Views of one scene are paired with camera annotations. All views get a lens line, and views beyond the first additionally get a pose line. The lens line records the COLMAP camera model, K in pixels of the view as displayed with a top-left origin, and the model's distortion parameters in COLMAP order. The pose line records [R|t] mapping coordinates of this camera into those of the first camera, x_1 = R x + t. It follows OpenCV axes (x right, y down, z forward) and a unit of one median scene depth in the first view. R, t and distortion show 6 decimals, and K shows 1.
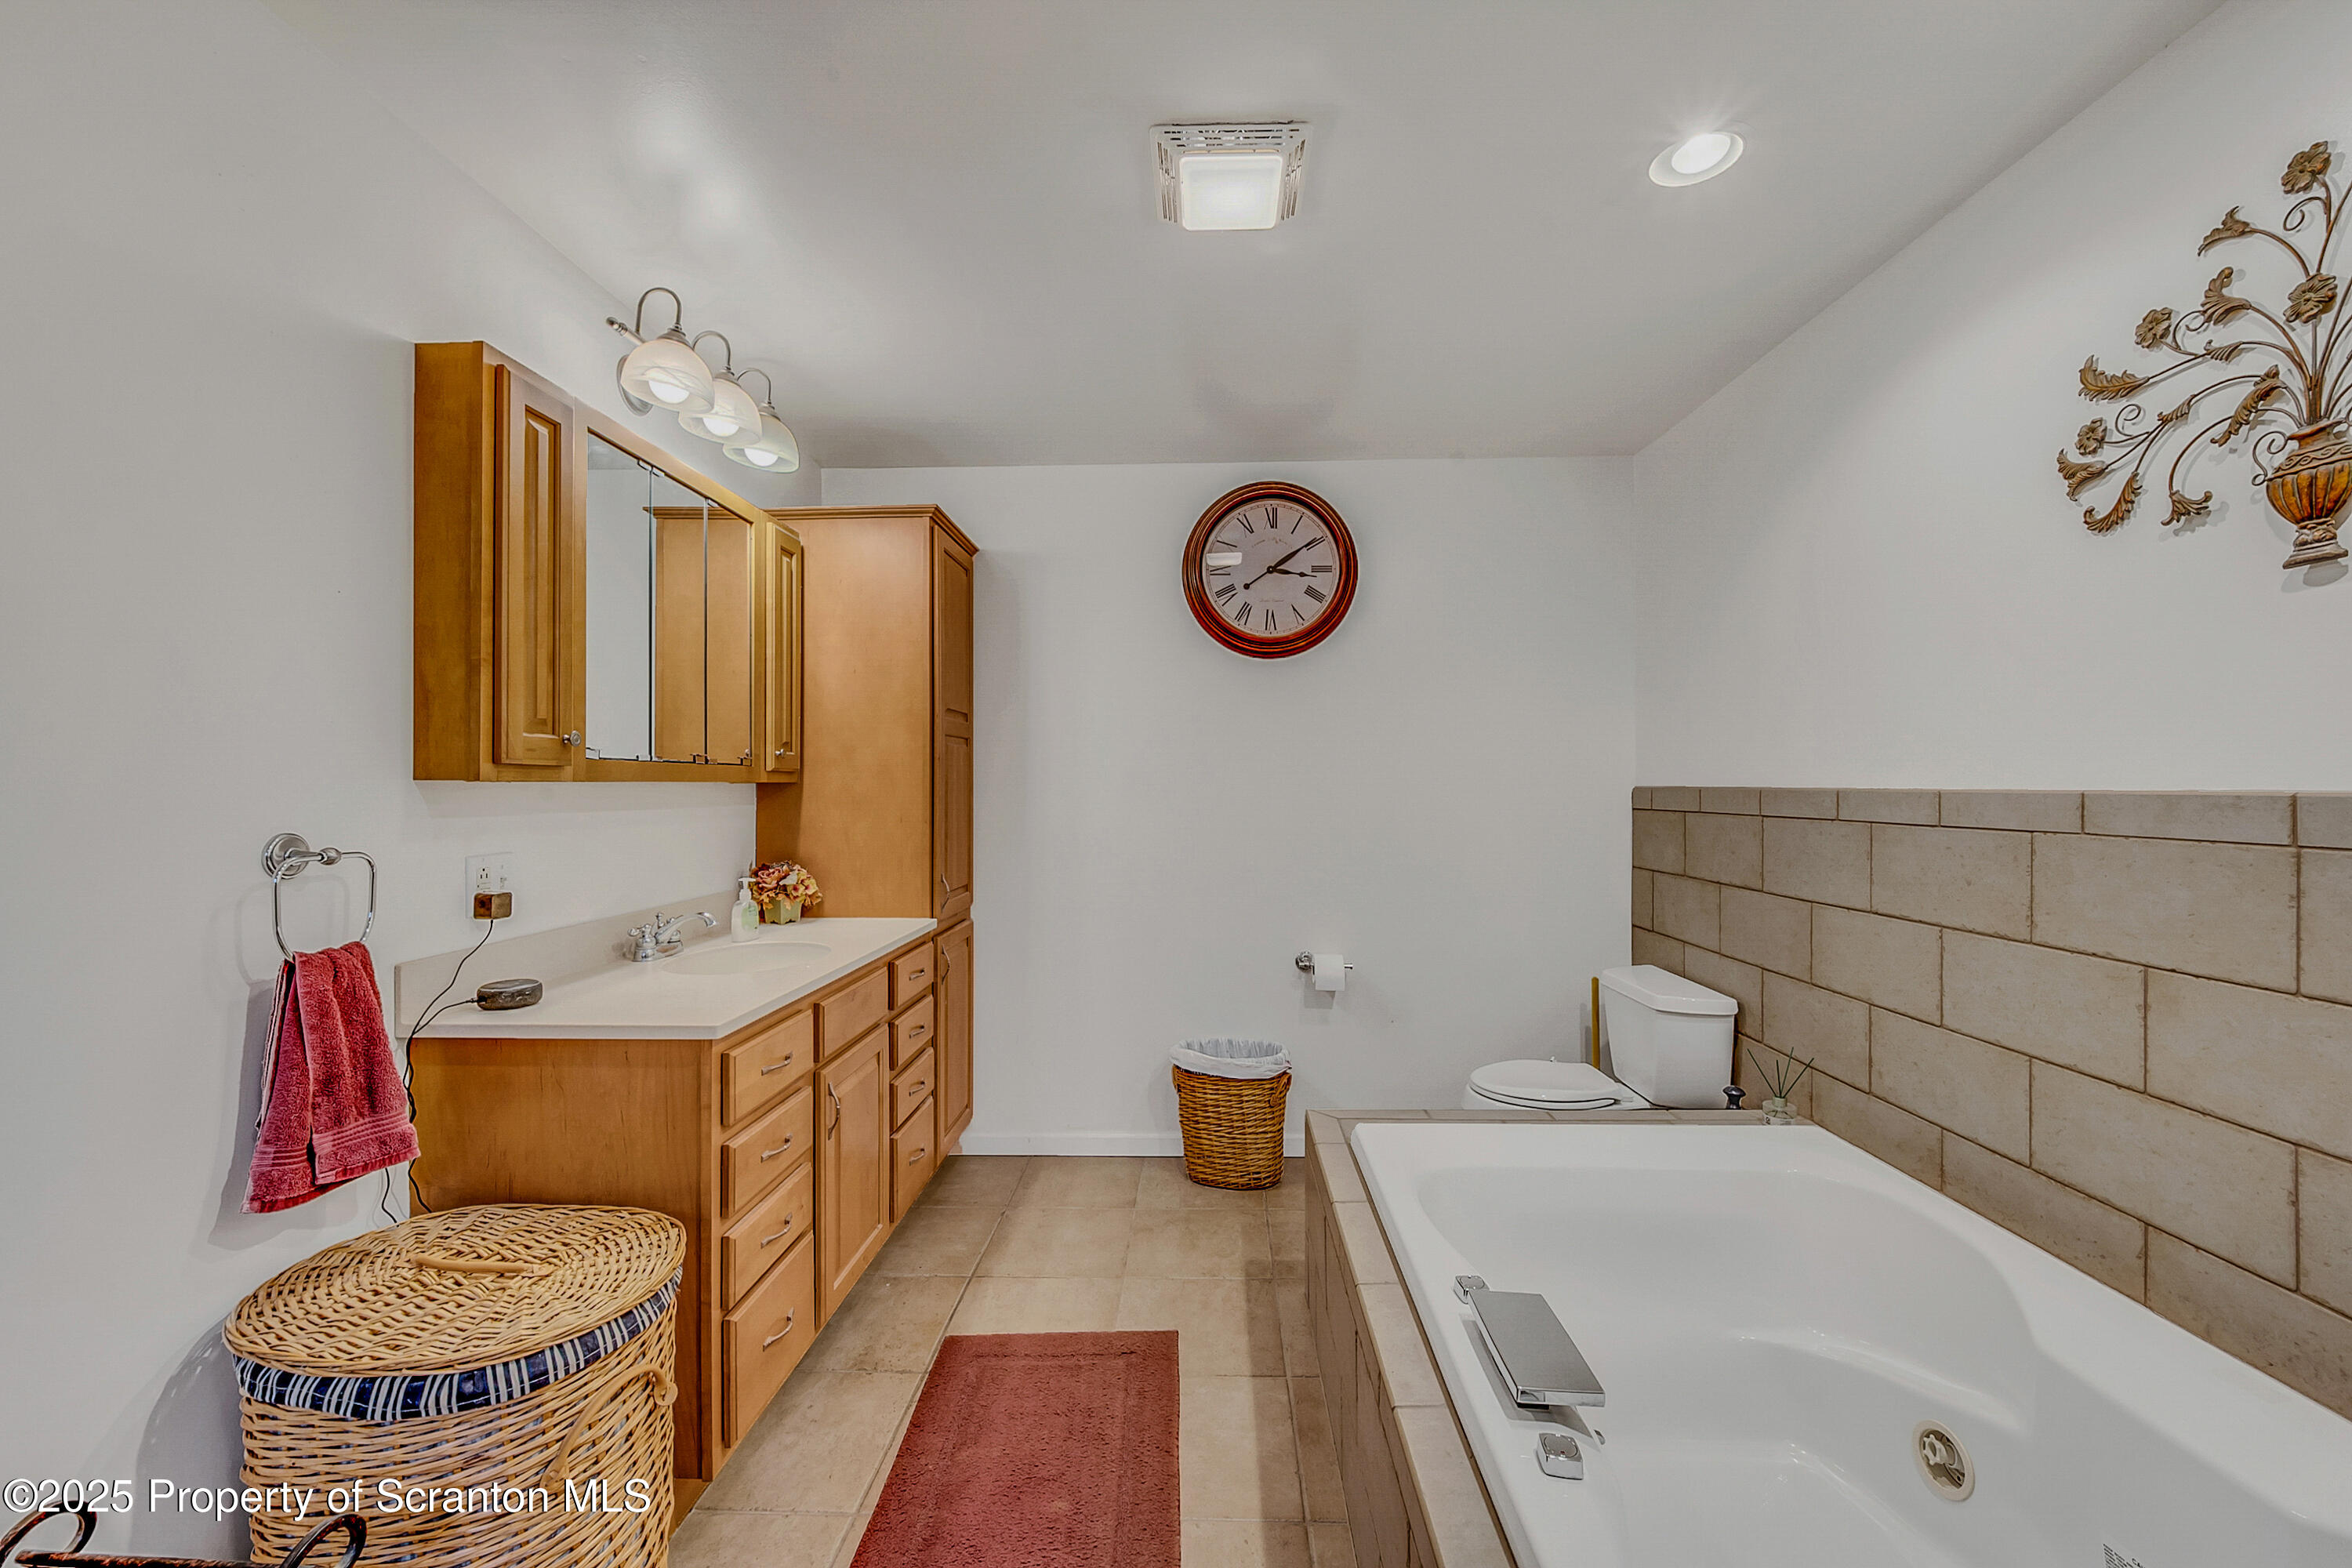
lens RADIAL K [[924.4, 0, 1179.9], [0, 924.4, 786.0], [0, 0, 1]] dist [-0.000755, -0.000087]
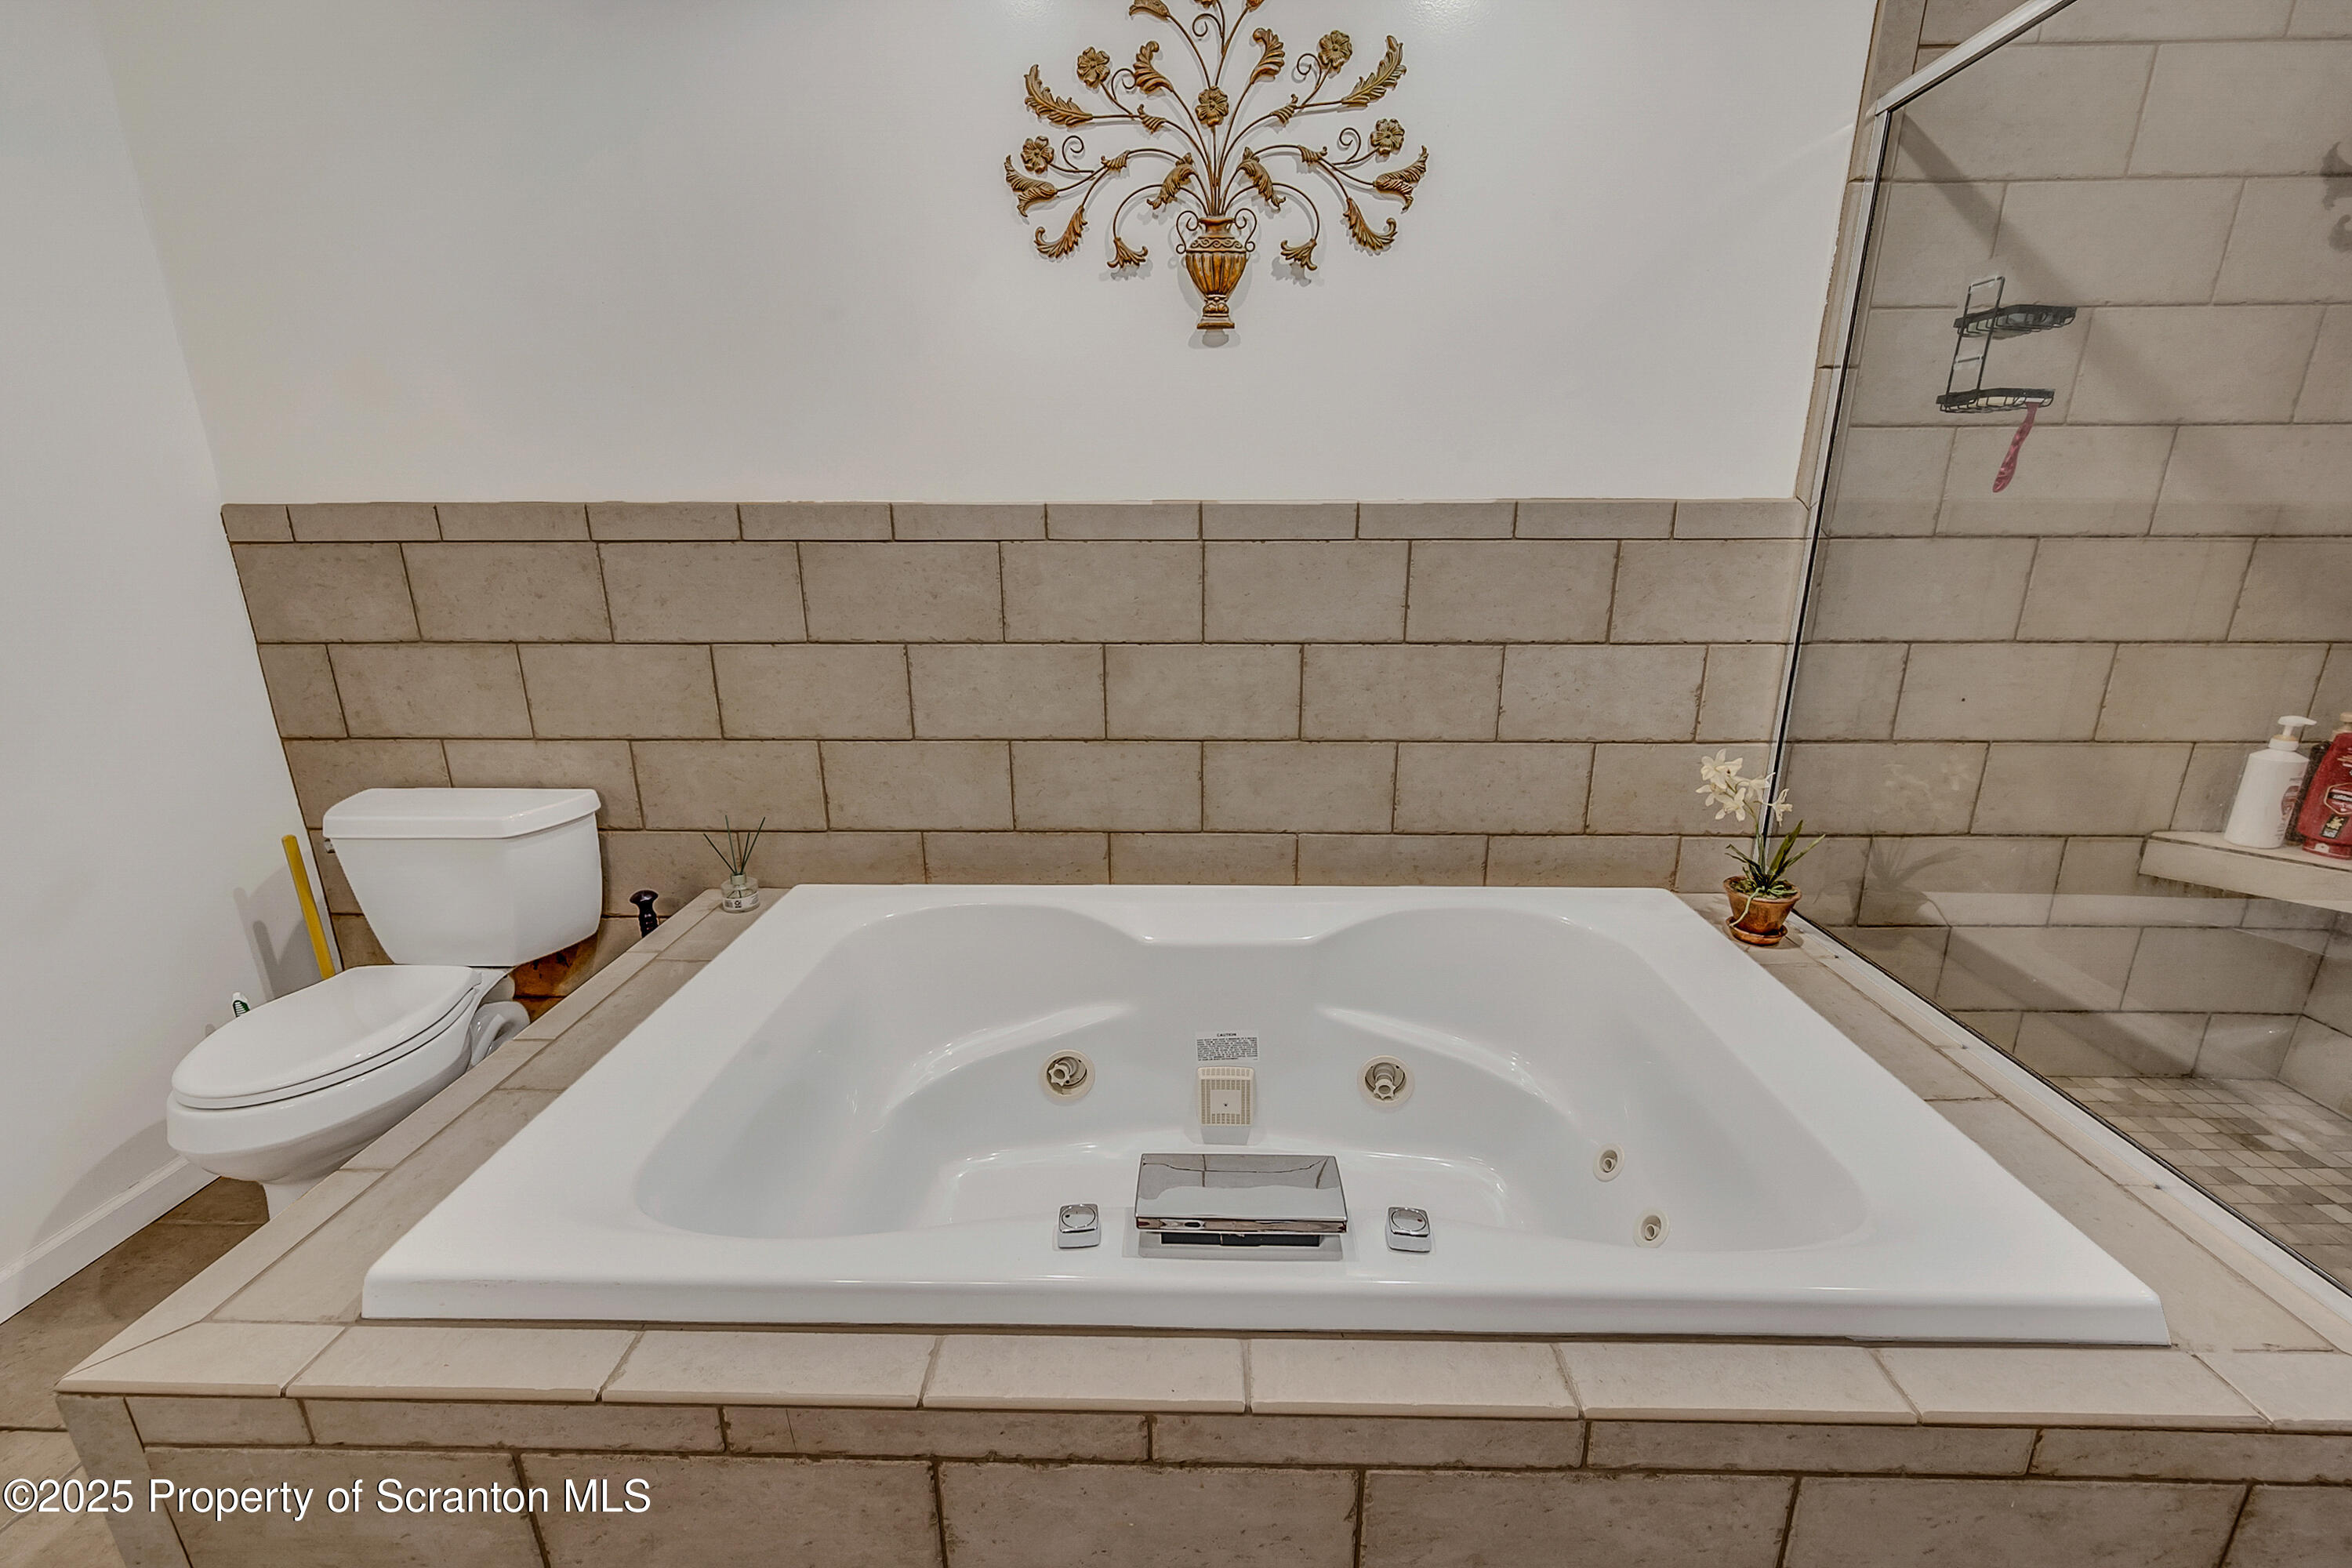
lens RADIAL K [[963.5, 0, 1188.2], [0, 963.5, 784.5], [0, 0, 1]] dist [-0.000143, -0.000346]
pose [[-0.009256, -0.281938, 0.959388, -0.300282], [0.005000, 0.959404, 0.281991, 0.005858], [-0.999945, 0.007407, -0.007470, 0.899580]]
